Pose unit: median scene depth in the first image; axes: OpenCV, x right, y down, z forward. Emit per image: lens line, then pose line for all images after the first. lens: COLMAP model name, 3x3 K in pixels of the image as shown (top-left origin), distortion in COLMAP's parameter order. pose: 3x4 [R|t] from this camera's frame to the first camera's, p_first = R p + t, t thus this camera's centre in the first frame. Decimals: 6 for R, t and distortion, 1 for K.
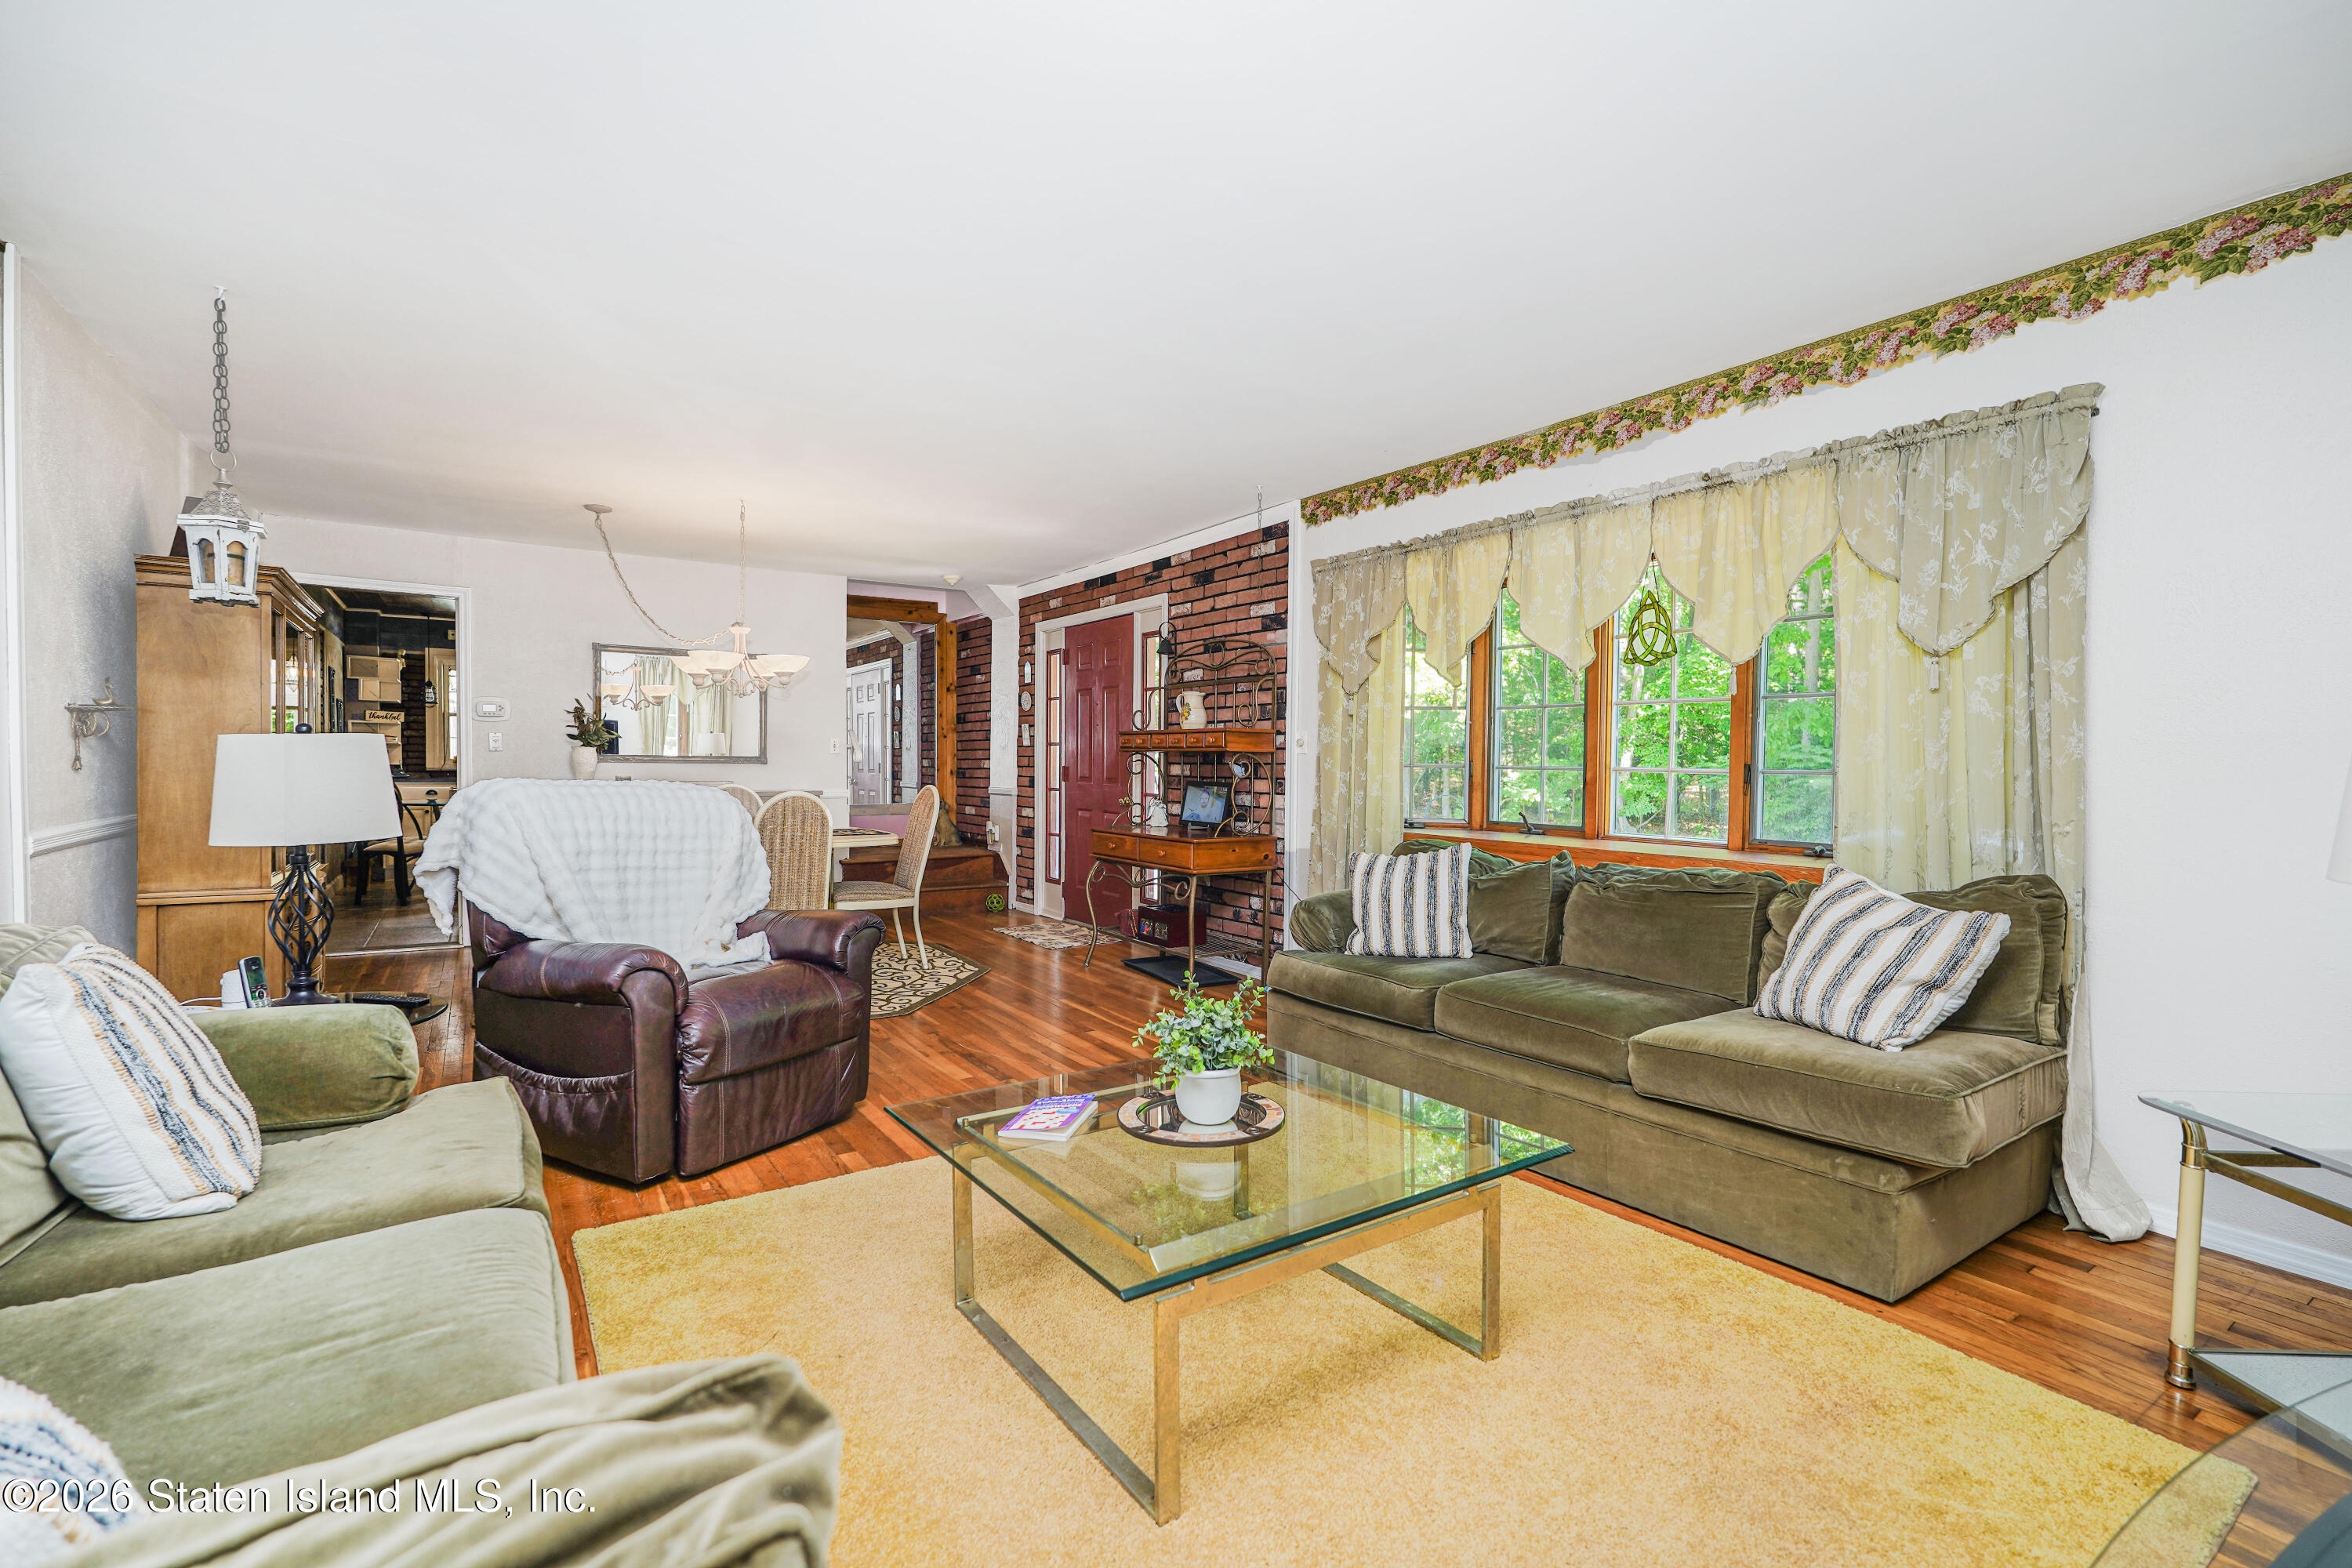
lens RADIAL K [[1035.9, 0, 1174.3], [0, 1035.9, 790.3], [0, 0, 1]] dist [-0.017924, 0.008357]
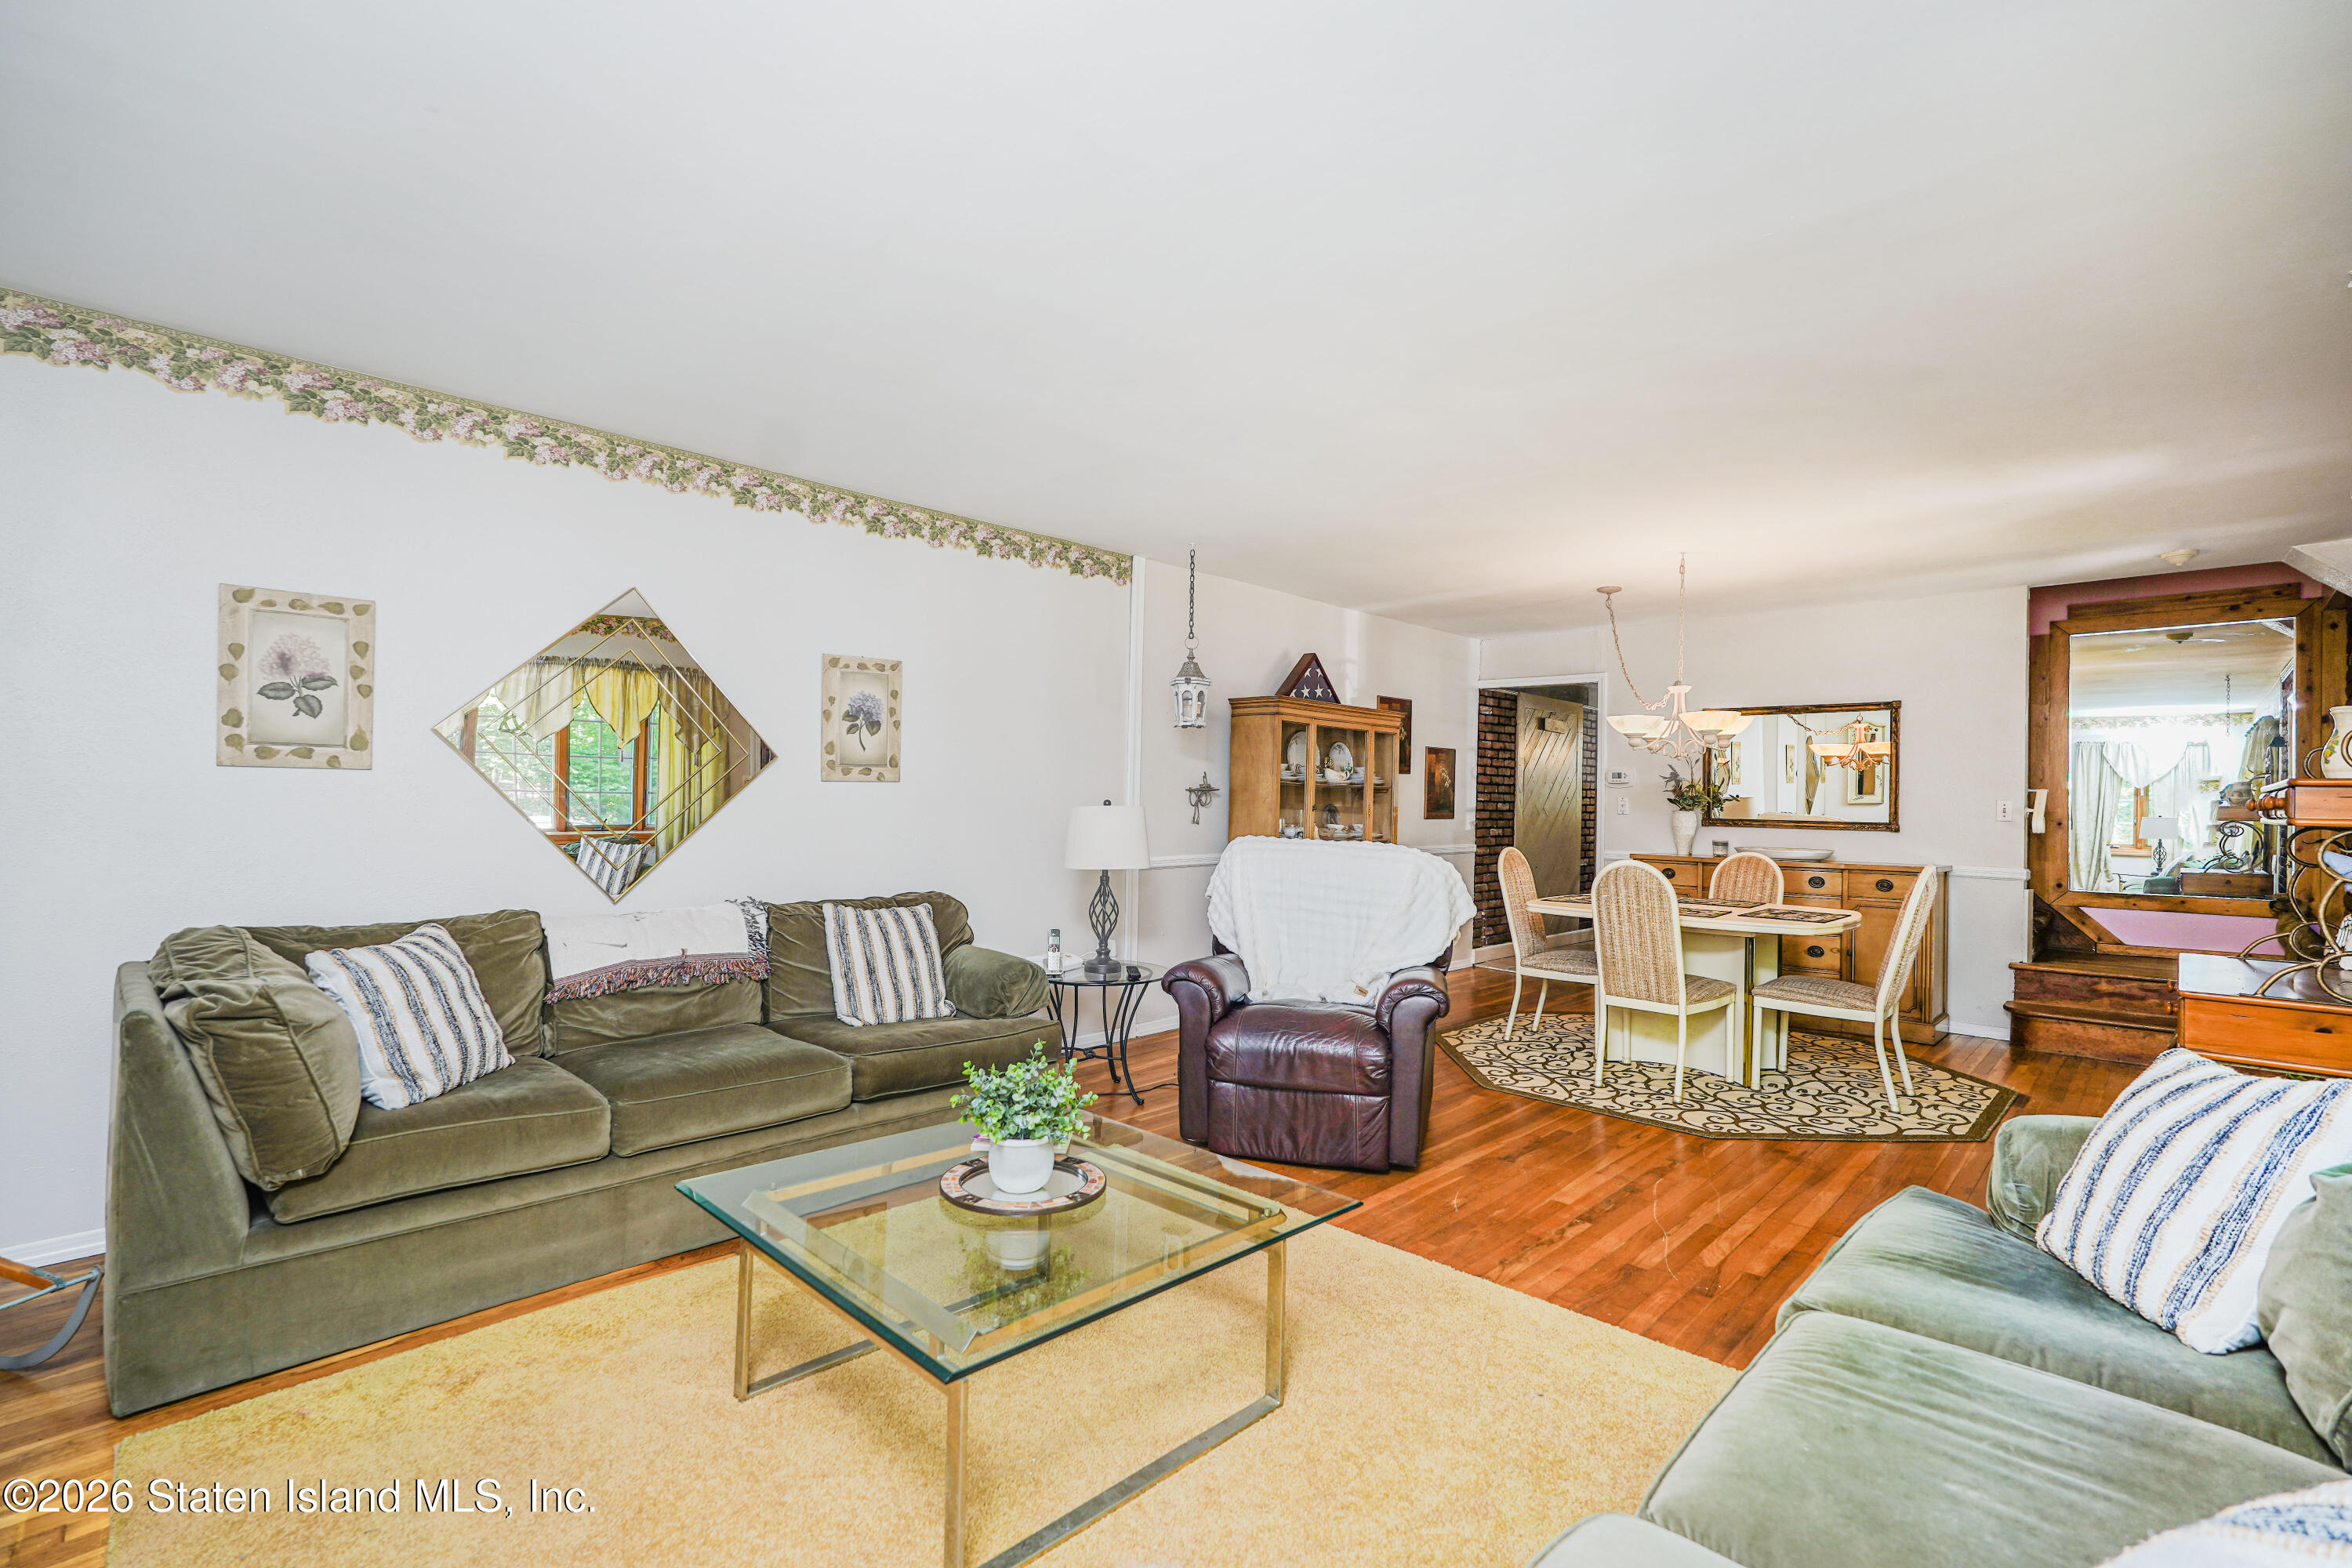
lens RADIAL K [[1035.9, 0, 1174.3], [0, 1035.9, 790.3], [0, 0, 1]] dist [-0.017924, 0.008357]
pose [[0.200143, -0.012616, -0.979685, 0.290773], [-0.043287, 0.998827, -0.021706, -0.015048], [0.978810, 0.046752, 0.199362, 0.252228]]
